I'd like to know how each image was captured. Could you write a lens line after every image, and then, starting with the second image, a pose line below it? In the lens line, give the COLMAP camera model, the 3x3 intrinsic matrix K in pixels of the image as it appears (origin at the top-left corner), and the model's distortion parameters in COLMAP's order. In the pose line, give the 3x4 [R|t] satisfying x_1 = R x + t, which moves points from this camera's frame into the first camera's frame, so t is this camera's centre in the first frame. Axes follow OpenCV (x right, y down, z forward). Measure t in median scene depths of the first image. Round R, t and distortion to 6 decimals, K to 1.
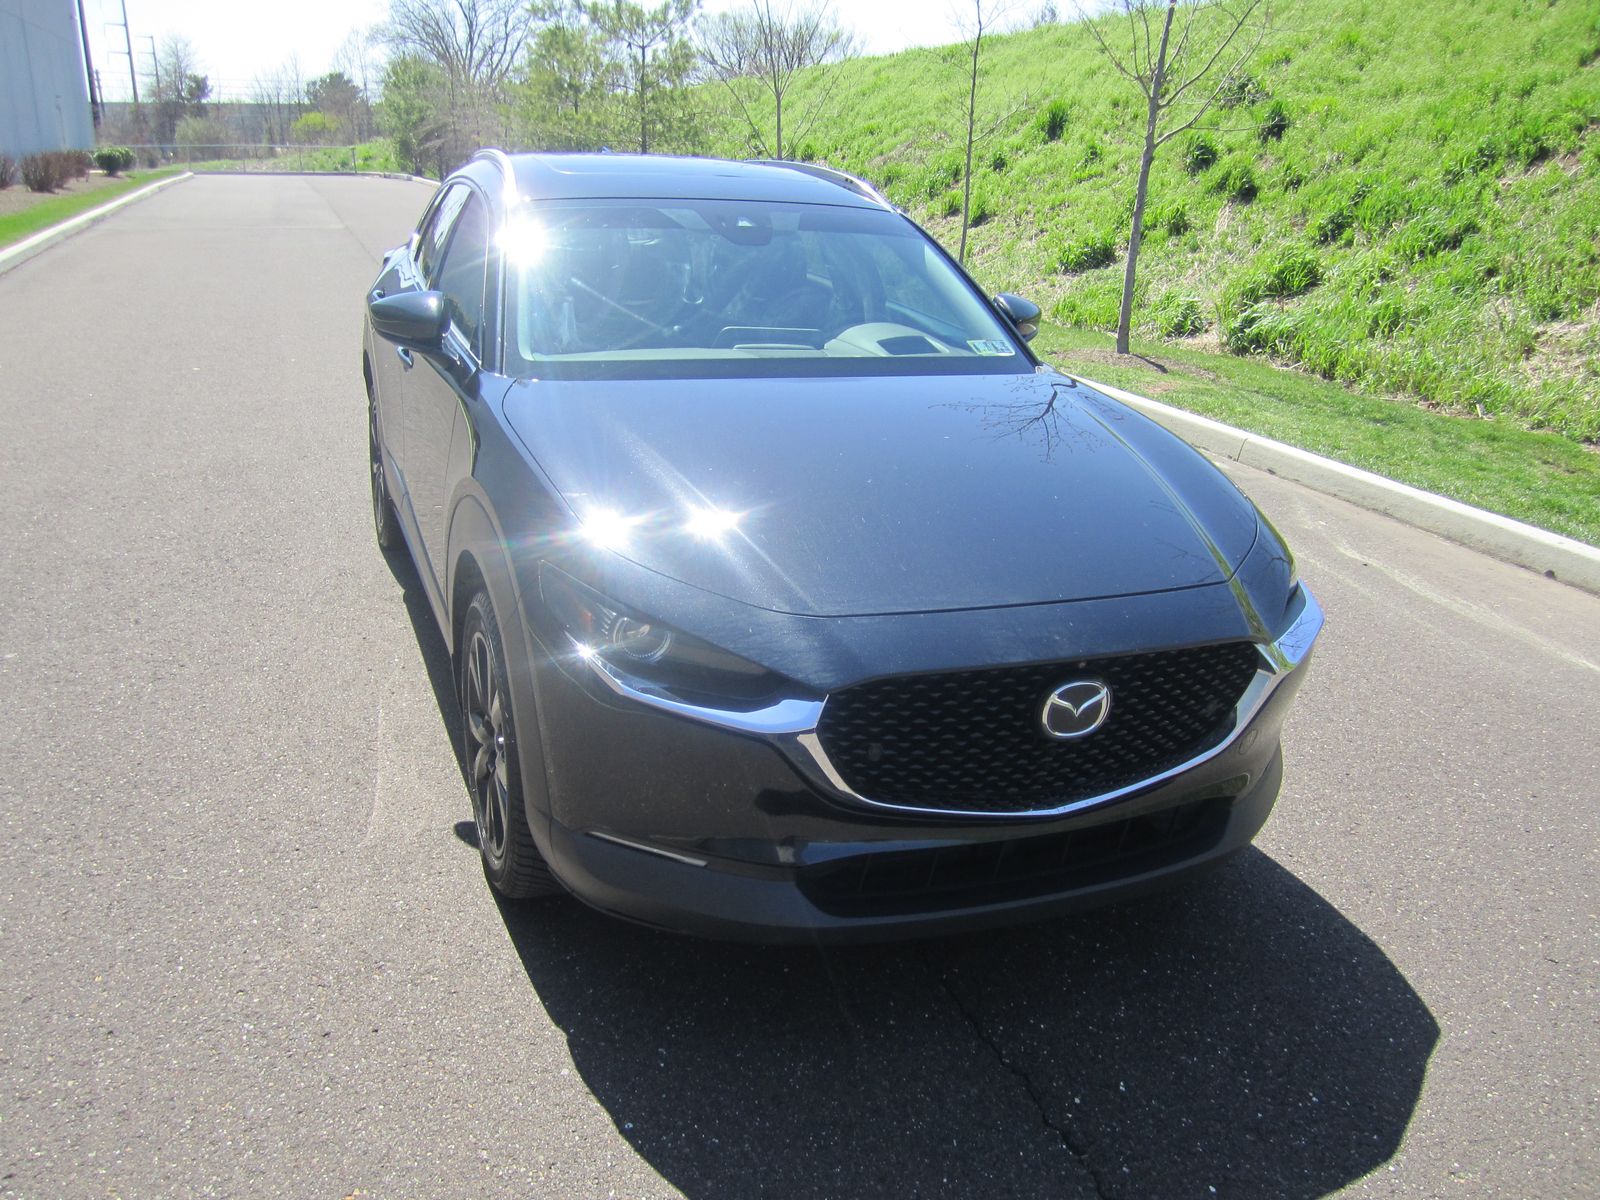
lens RADIAL K [[1334.4, 0, 791.6], [0, 1334.4, 630.6], [0, 0, 1]] dist [-0.076950, 0.045730]
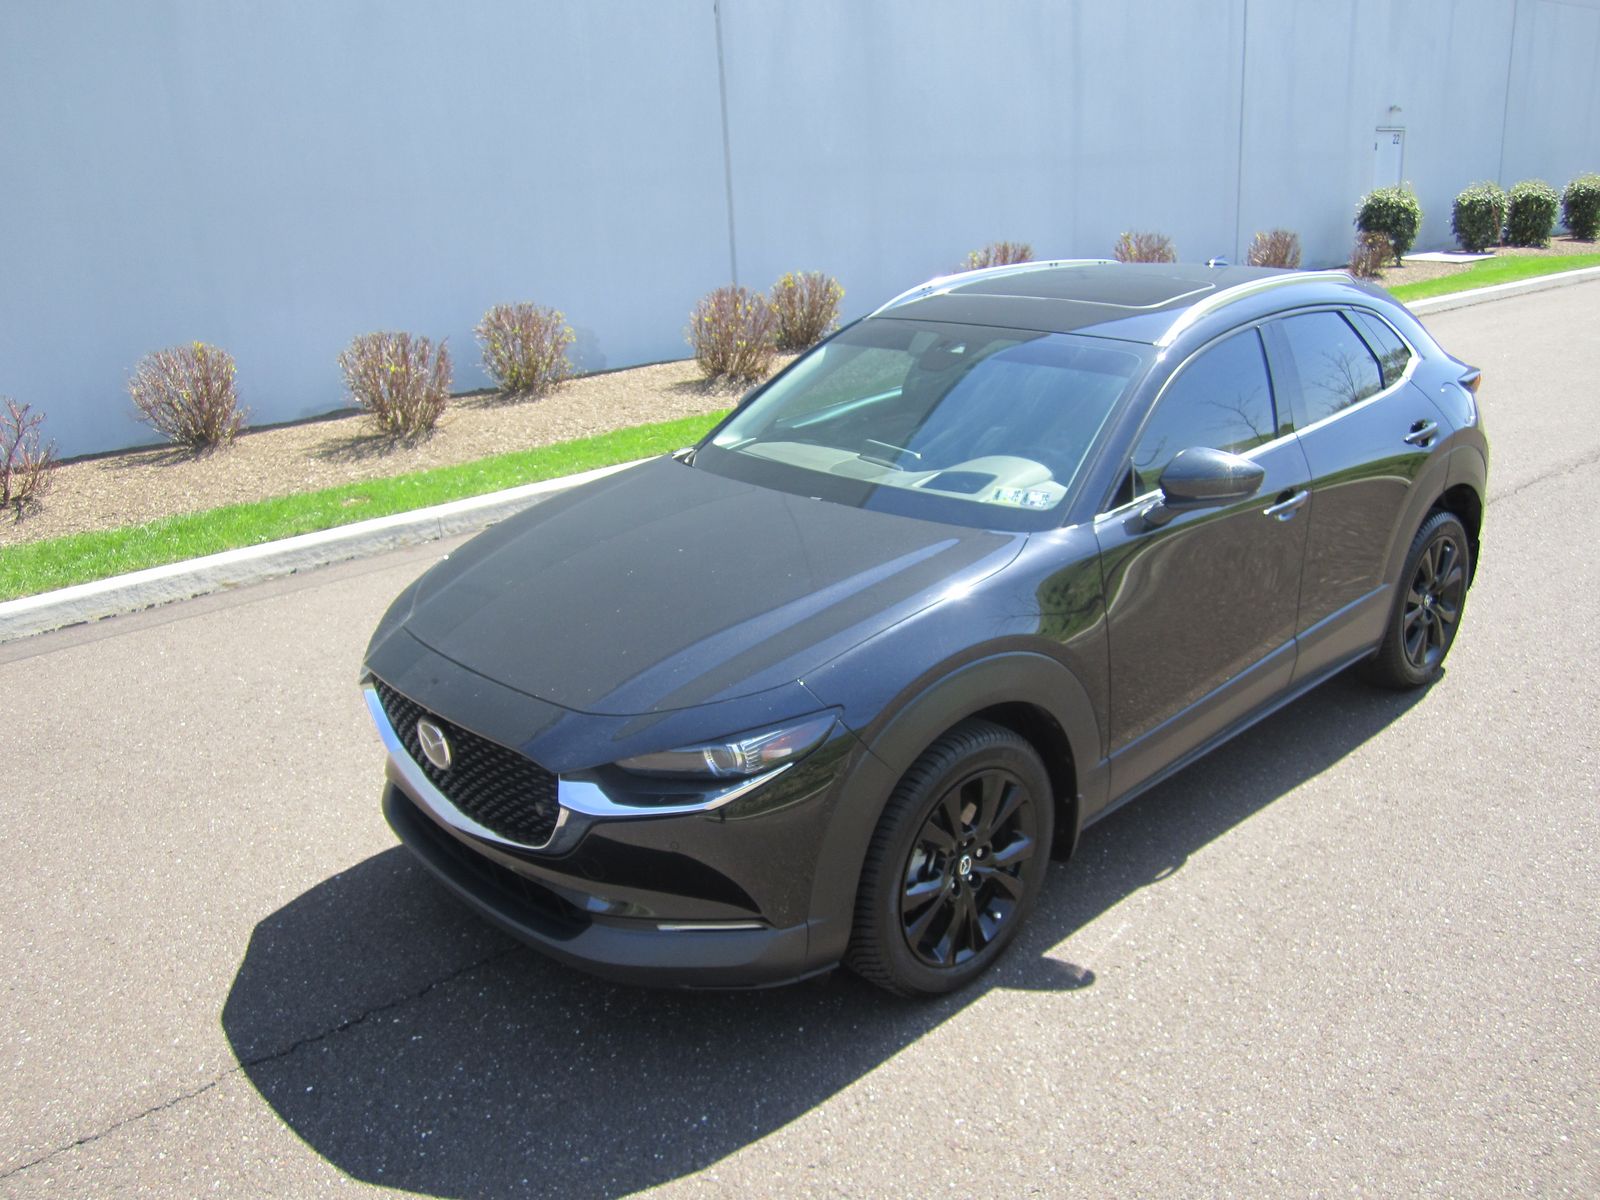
lens RADIAL K [[1334.4, 0, 798.6], [0, 1334.4, 609.8], [0, 0, 1]] dist [-0.076950, 0.045730]
pose [[0.360754, 0.251836, -0.898017, 0.230090], [-0.277025, 0.948334, 0.154660, -0.057541], [0.890569, 0.192980, 0.411880, 0.113361]]
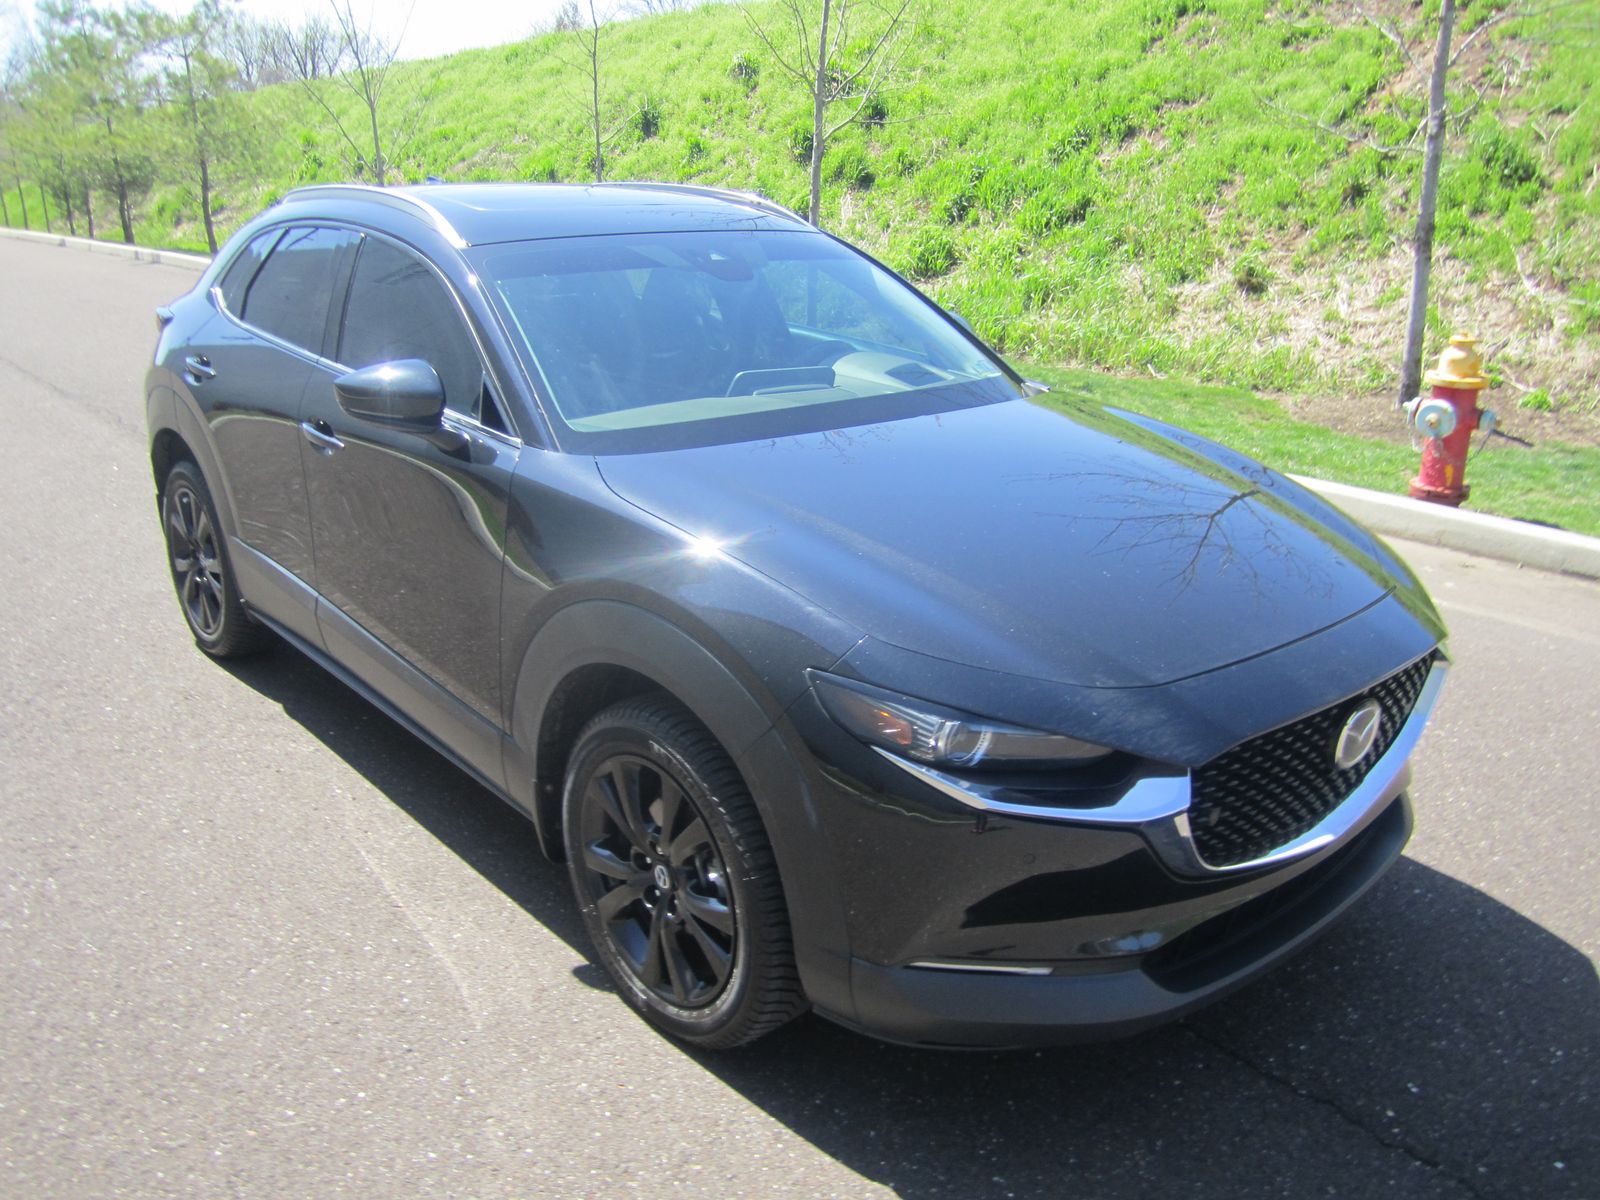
lens RADIAL K [[1334.4, 0, 796.5], [0, 1334.4, 619.3], [0, 0, 1]] dist [-0.076950, 0.045730]
pose [[0.941613, -0.146048, 0.303371, -0.072086], [0.147313, 0.988910, 0.018845, -0.016459], [-0.302759, 0.026945, 0.952686, 0.026626]]
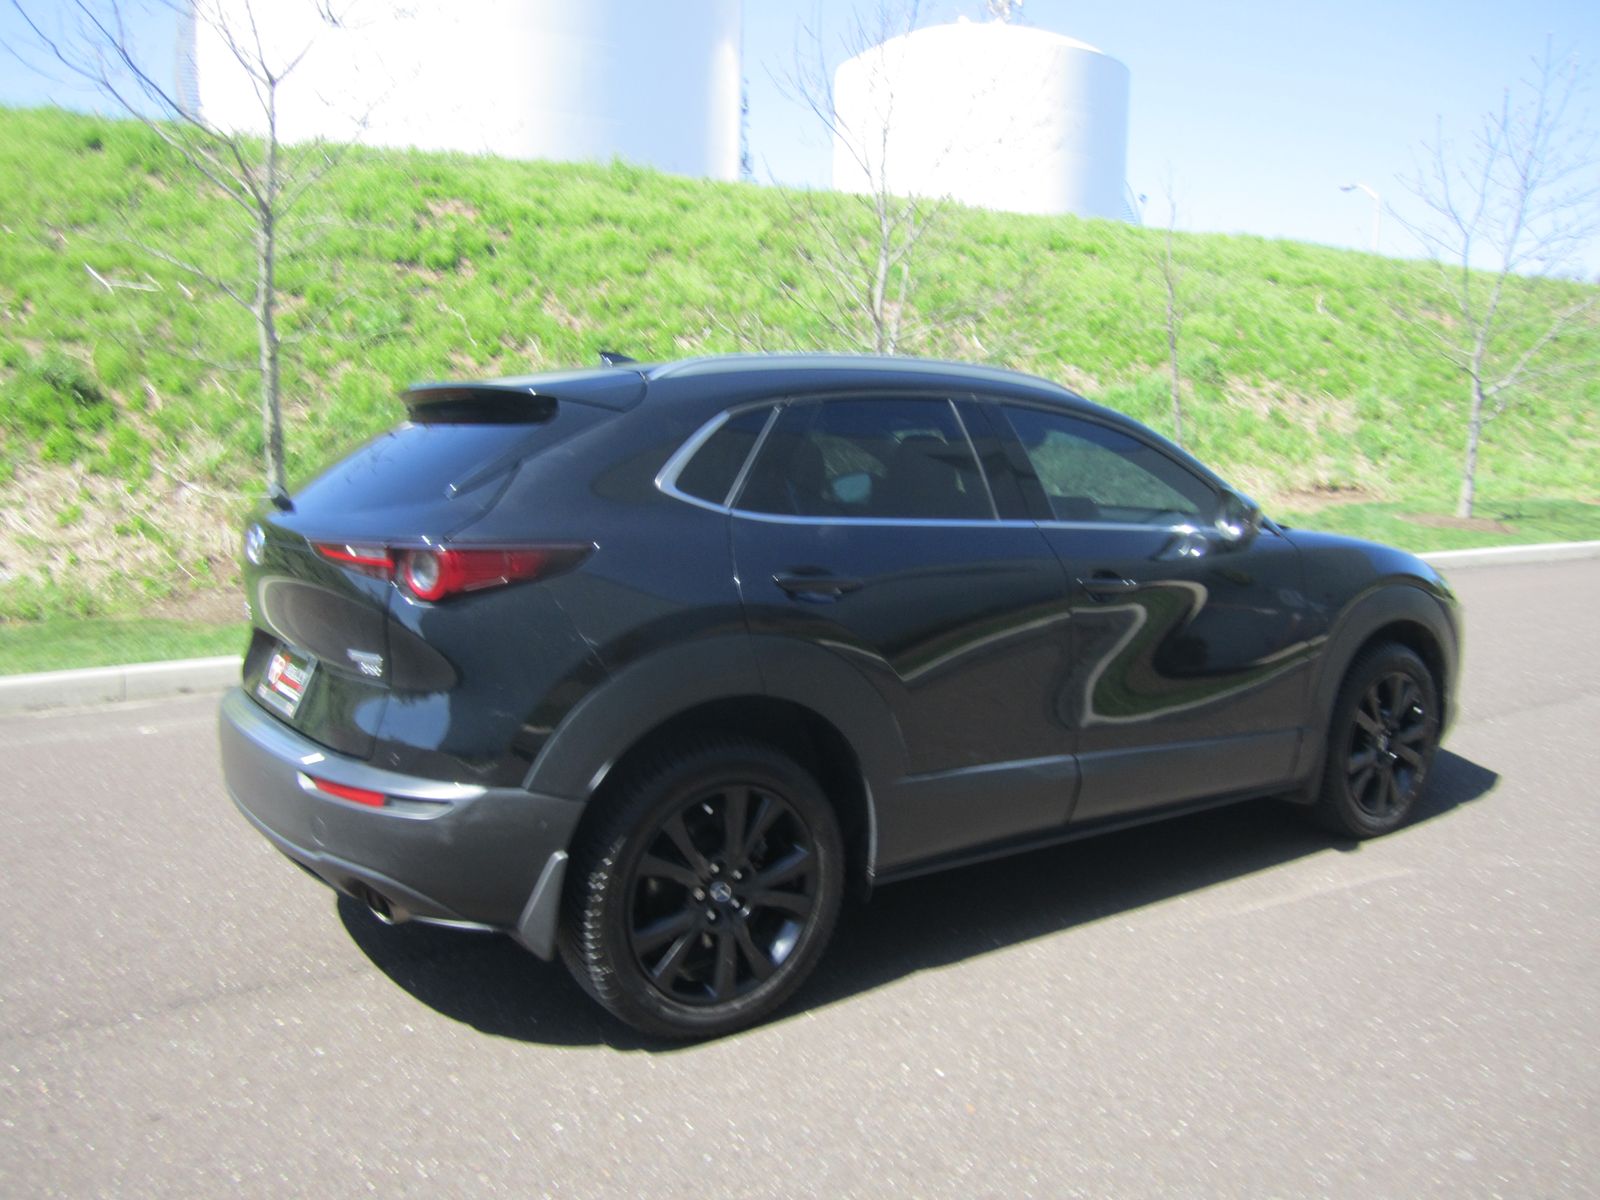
lens RADIAL K [[1334.4, 0, 810.2], [0, 1334.4, 606.9], [0, 0, 1]] dist [-0.076950, 0.045730]
pose [[-0.235785, -0.183098, 0.954401, -0.285100], [0.322763, 0.911587, 0.254623, -0.125986], [-0.916640, 0.368081, -0.155842, 0.342778]]
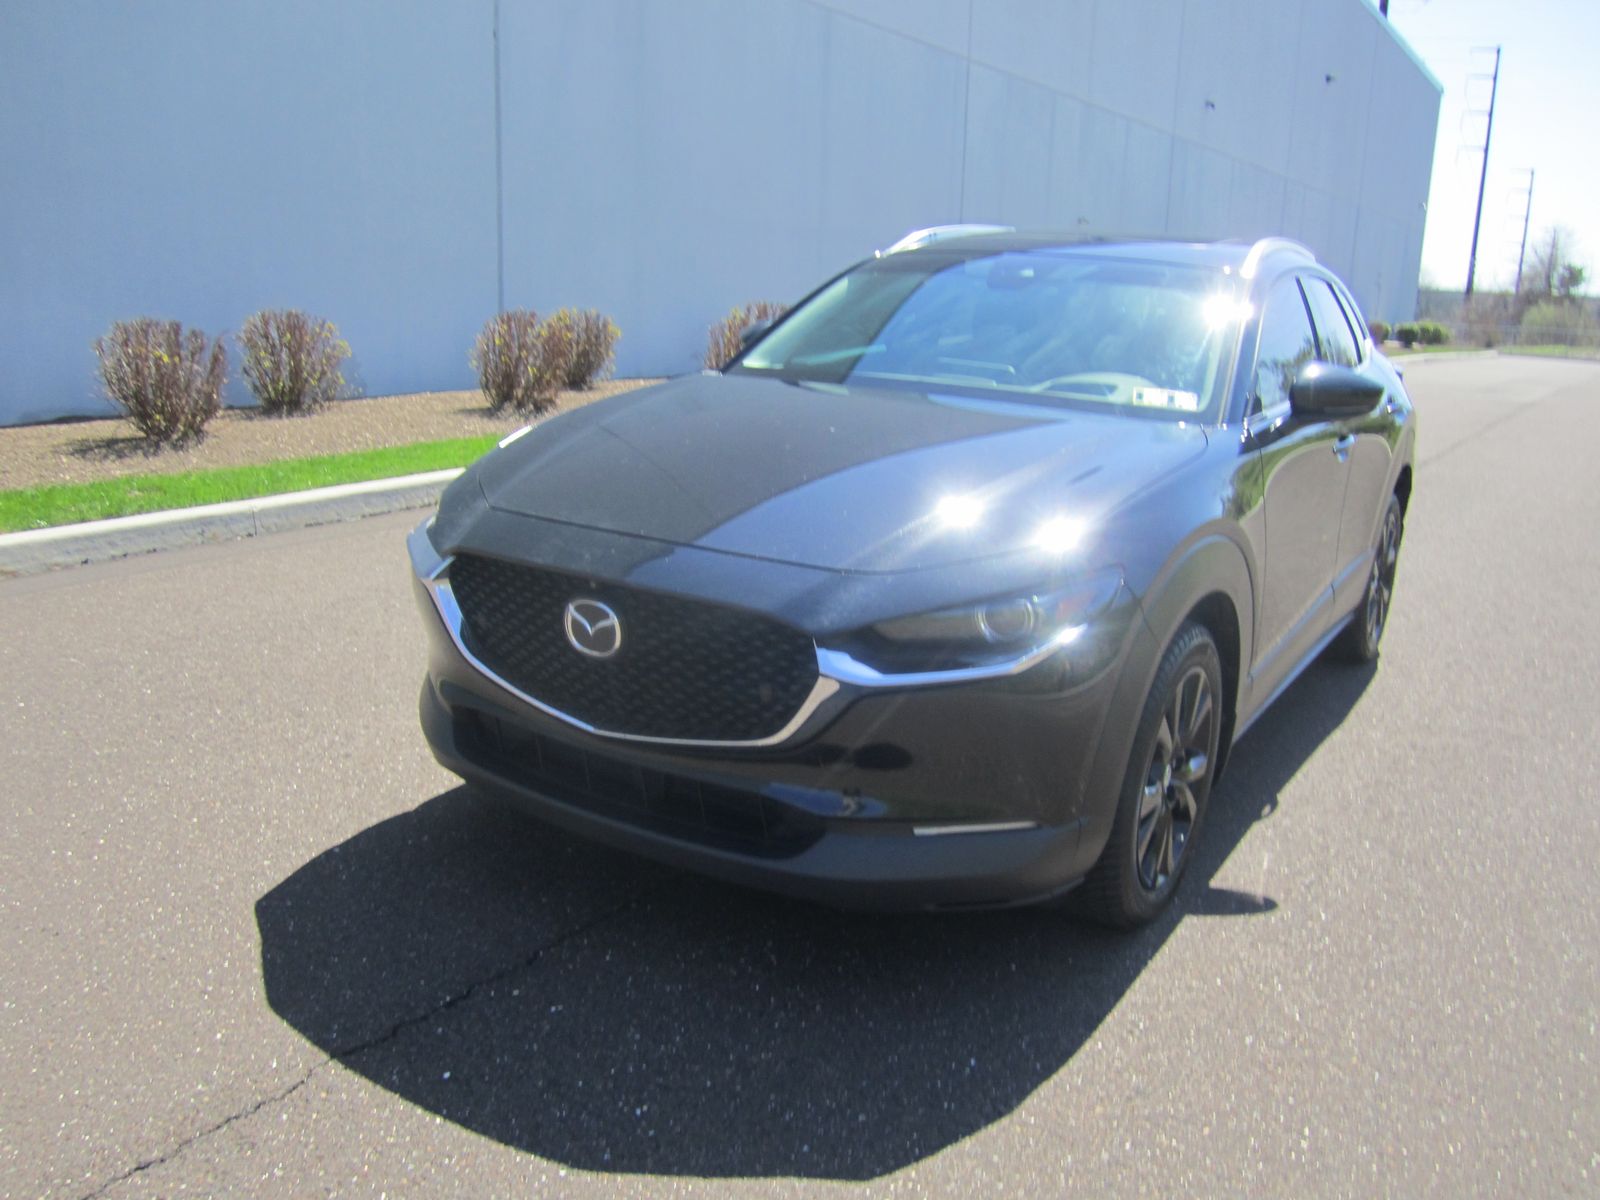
lens RADIAL K [[1334.4, 0, 787.9], [0, 1334.4, 595.5], [0, 0, 1]] dist [-0.076950, 0.045730]
pose [[0.582430, 0.178712, -0.792992, 0.175640], [-0.302198, 0.953218, -0.007134, -0.000939], [0.754620, 0.243796, 0.609190, 0.068593]]
